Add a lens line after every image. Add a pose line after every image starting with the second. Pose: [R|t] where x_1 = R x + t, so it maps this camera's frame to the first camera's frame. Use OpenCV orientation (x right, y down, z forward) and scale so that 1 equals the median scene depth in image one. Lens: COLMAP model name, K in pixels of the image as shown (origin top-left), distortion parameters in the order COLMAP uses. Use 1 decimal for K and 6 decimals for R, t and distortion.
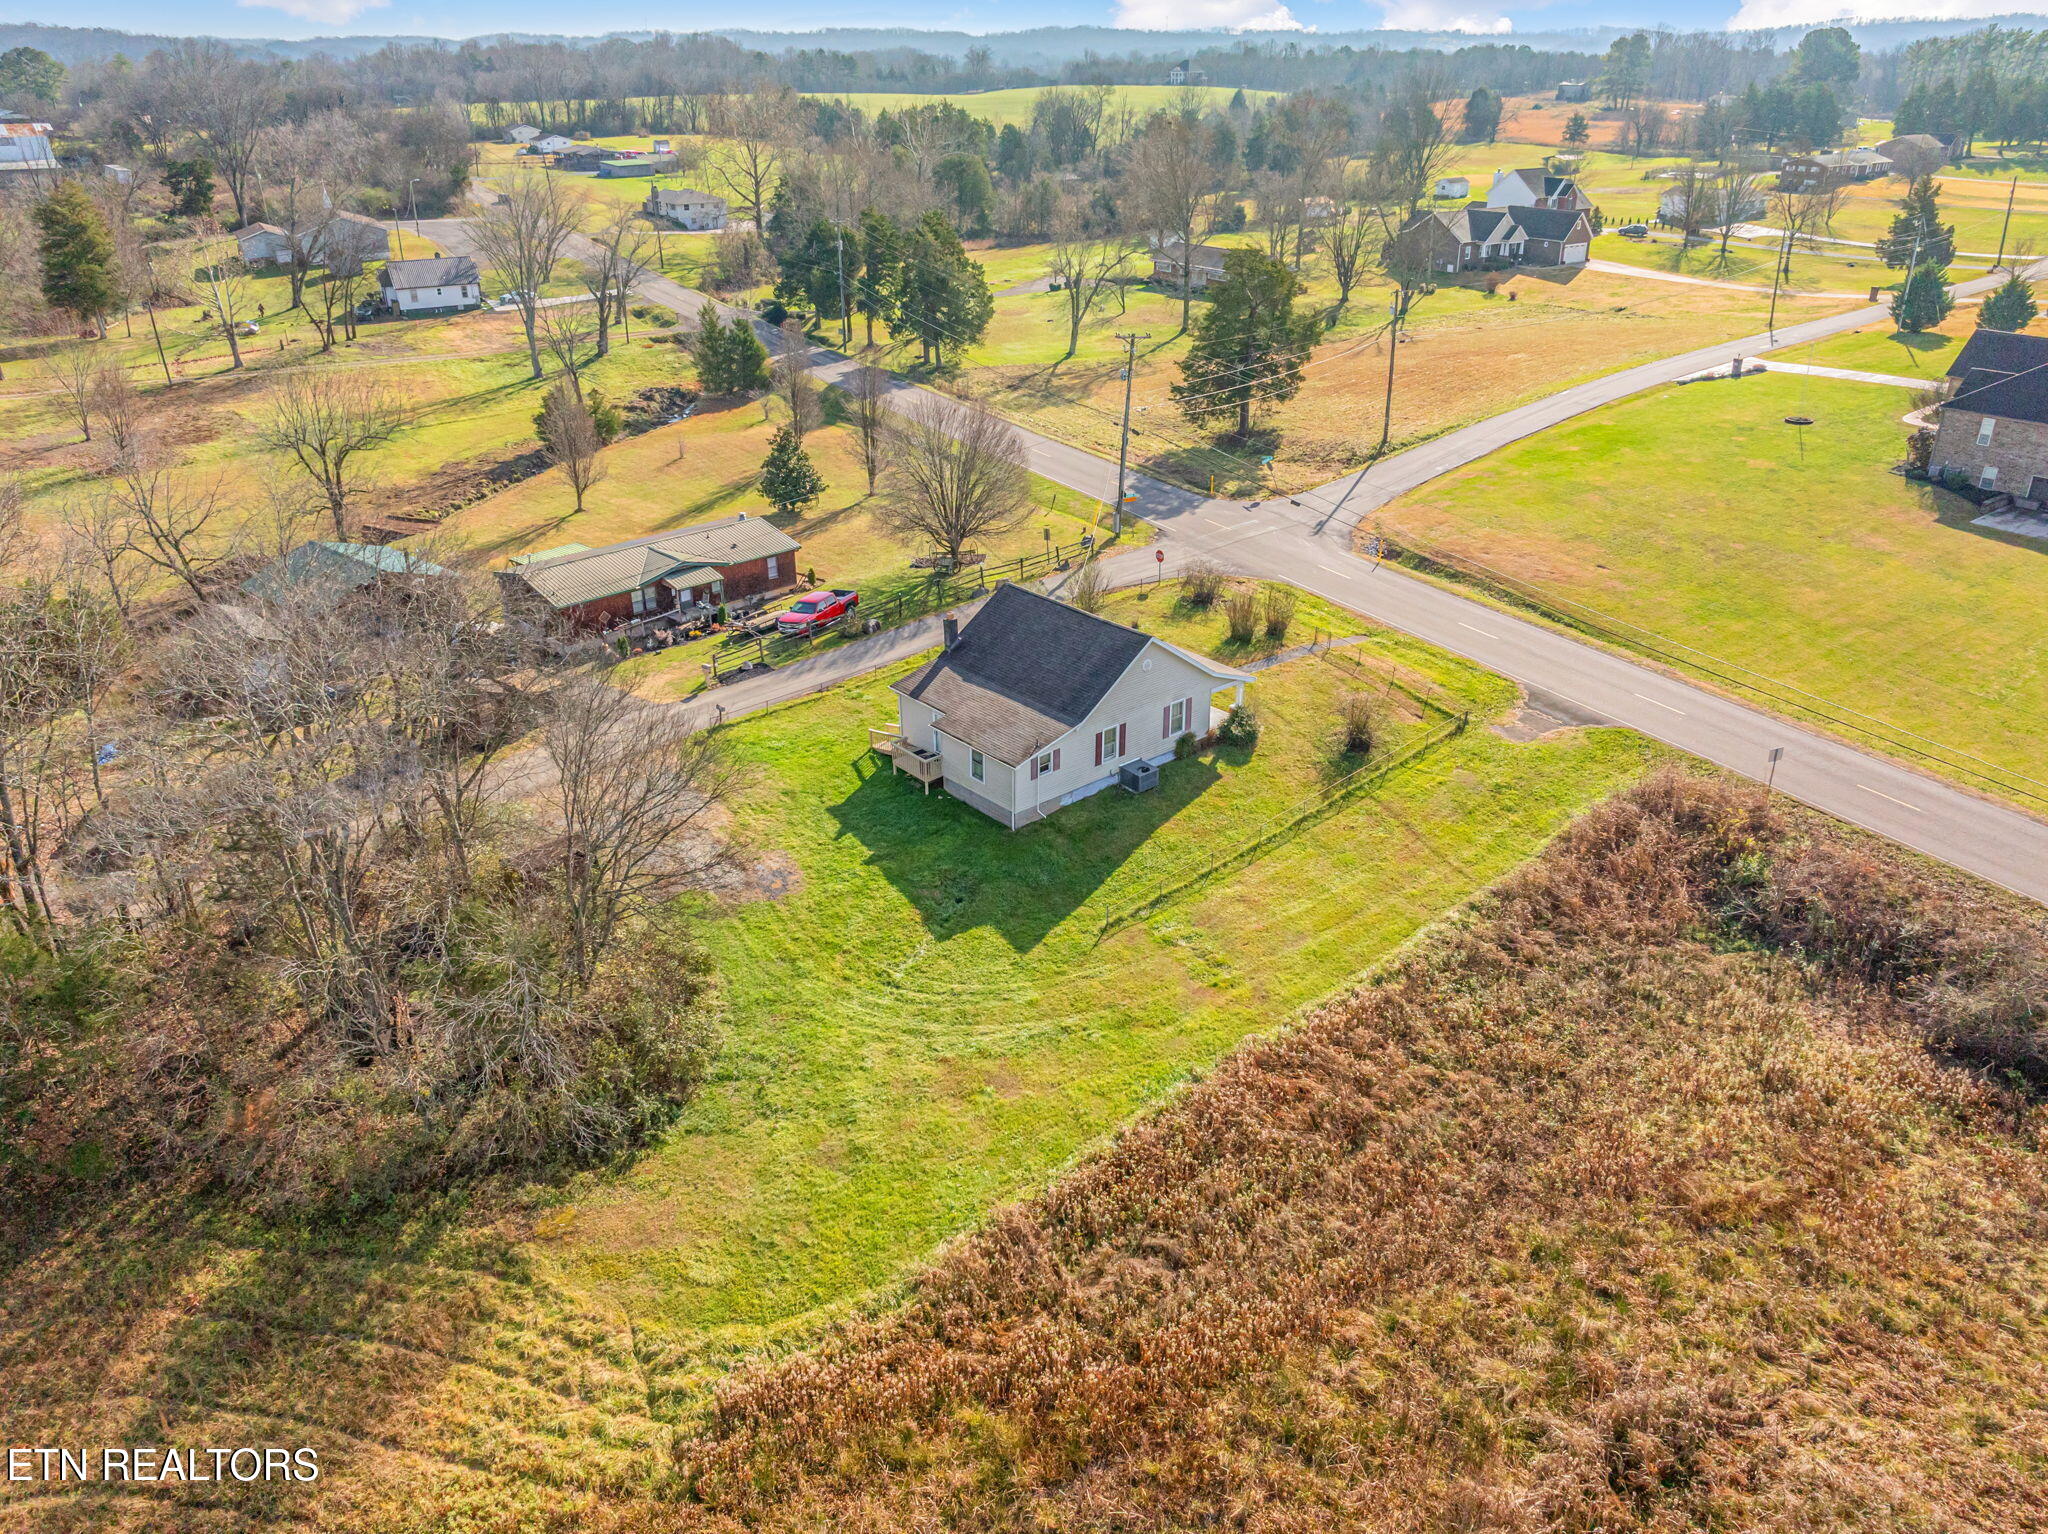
lens RADIAL K [[1554.8, 0, 1024.0], [0, 1554.8, 767.0], [0, 0, 1]] dist [-0.069067, 0.049370]
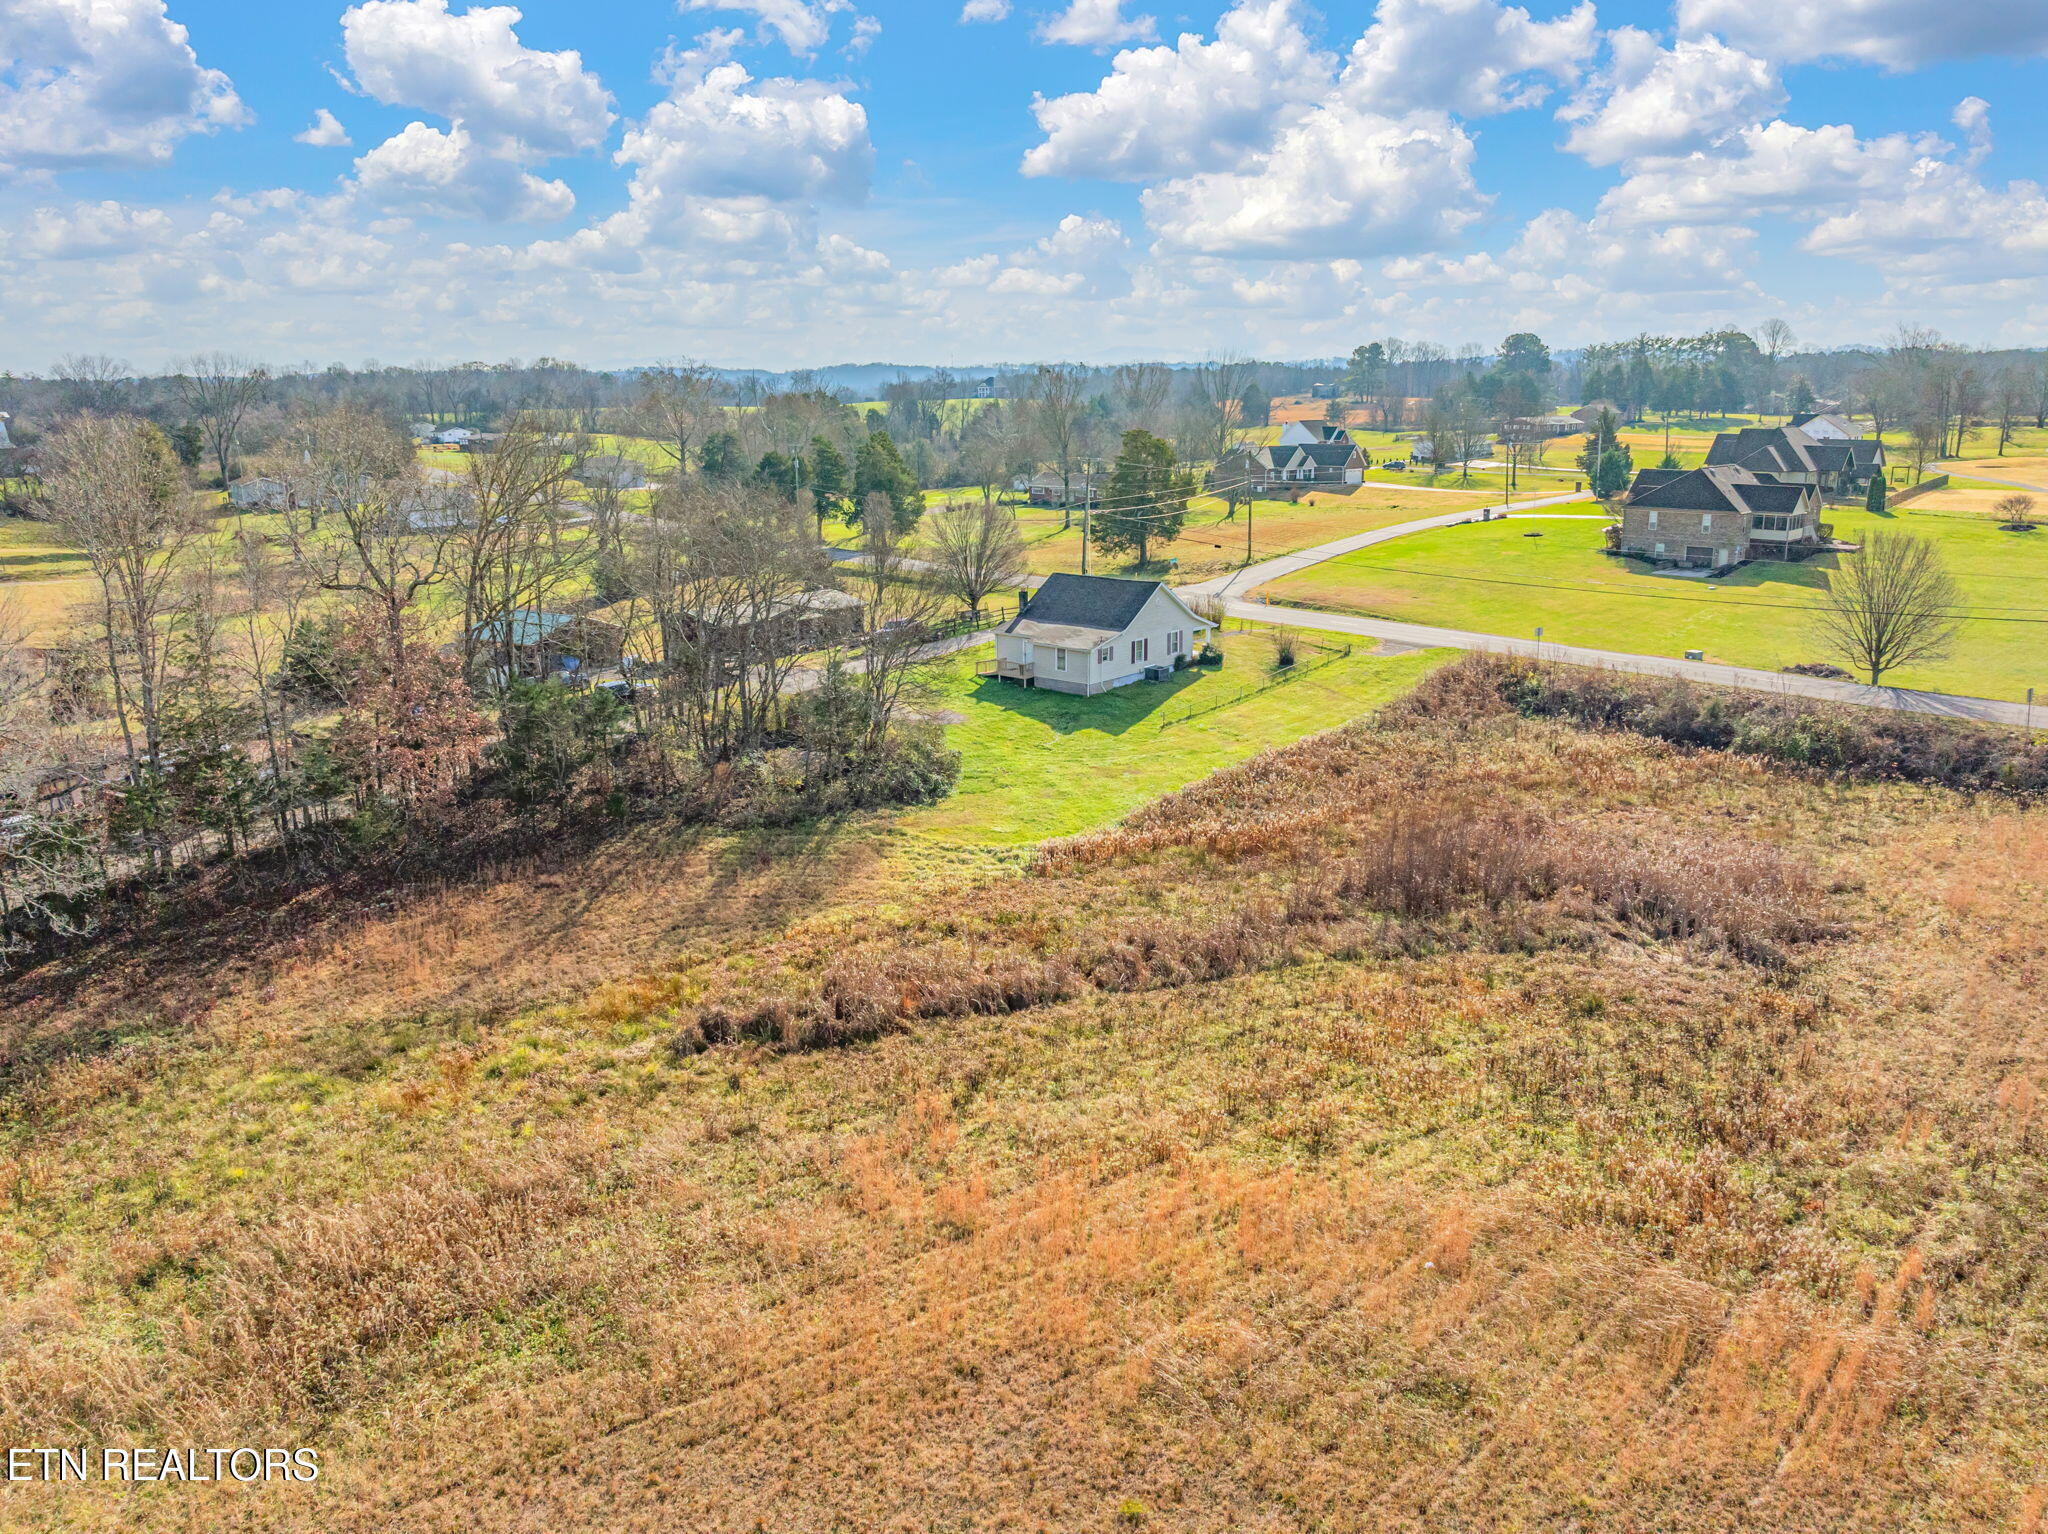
lens RADIAL K [[1431.1, 0, 1077.2], [0, 1431.1, 770.1], [0, 0, 1]] dist [-0.036698, 0.003813]
pose [[0.988440, -0.048182, 0.143754, -0.107379], [0.070713, 0.985222, -0.156001, 0.158461], [-0.134113, 0.164363, 0.977240, -0.191106]]
